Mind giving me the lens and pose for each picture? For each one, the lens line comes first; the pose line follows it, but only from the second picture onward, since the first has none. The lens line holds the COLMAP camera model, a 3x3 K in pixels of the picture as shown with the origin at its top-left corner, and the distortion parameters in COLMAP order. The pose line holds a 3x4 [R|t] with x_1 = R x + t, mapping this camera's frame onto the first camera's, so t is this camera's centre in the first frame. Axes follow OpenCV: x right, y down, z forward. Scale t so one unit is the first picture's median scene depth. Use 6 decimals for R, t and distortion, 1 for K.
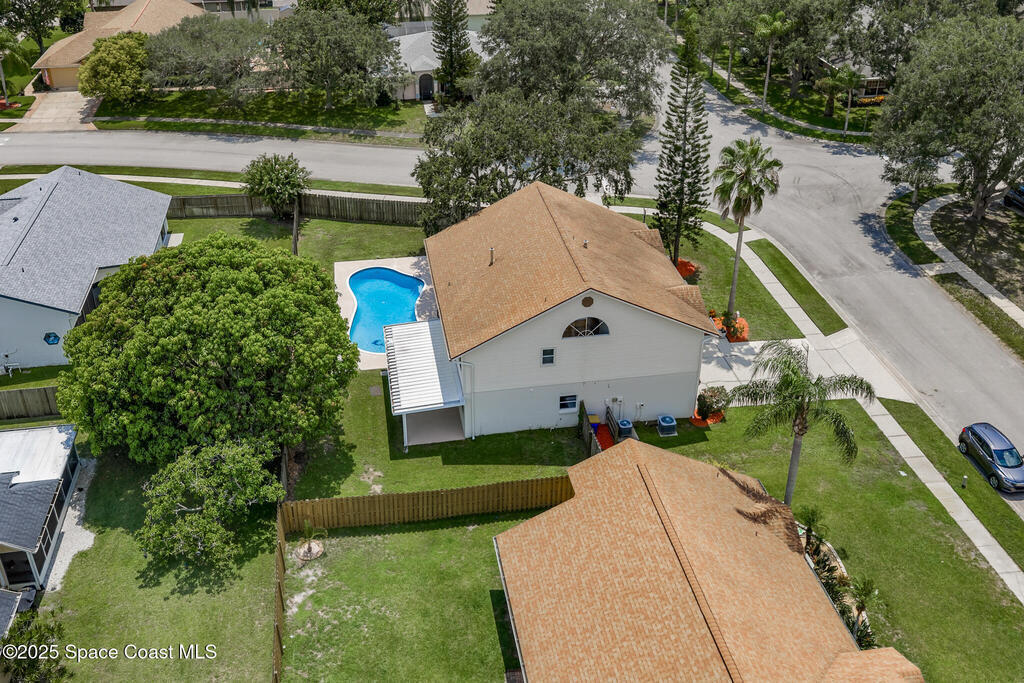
lens RADIAL K [[929.3, 0, 512.0], [0, 929.3, 341.5], [0, 0, 1]] dist [0.001478, 0.000899]
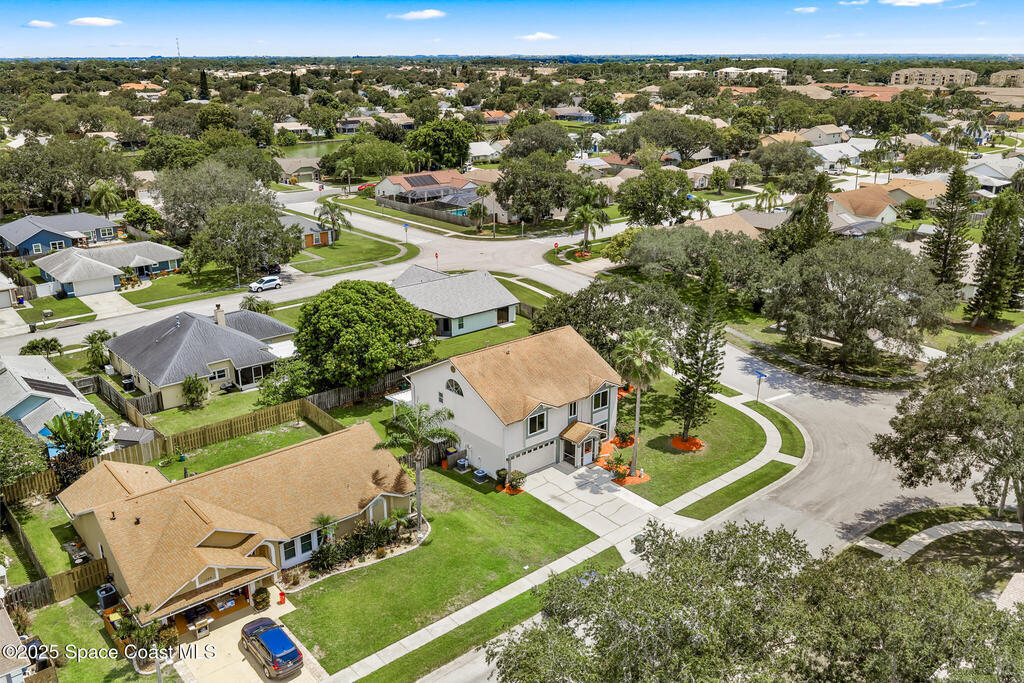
lens RADIAL K [[857.3, 0, 512.0], [0, 857.3, 341.5], [0, 0, 1]] dist [-0.005525, -0.004840]
pose [[0.518746, 0.272474, -0.810346, 0.910398], [-0.460031, 0.887894, 0.004058, -0.094683], [0.720607, 0.370679, 0.585938, 0.112770]]
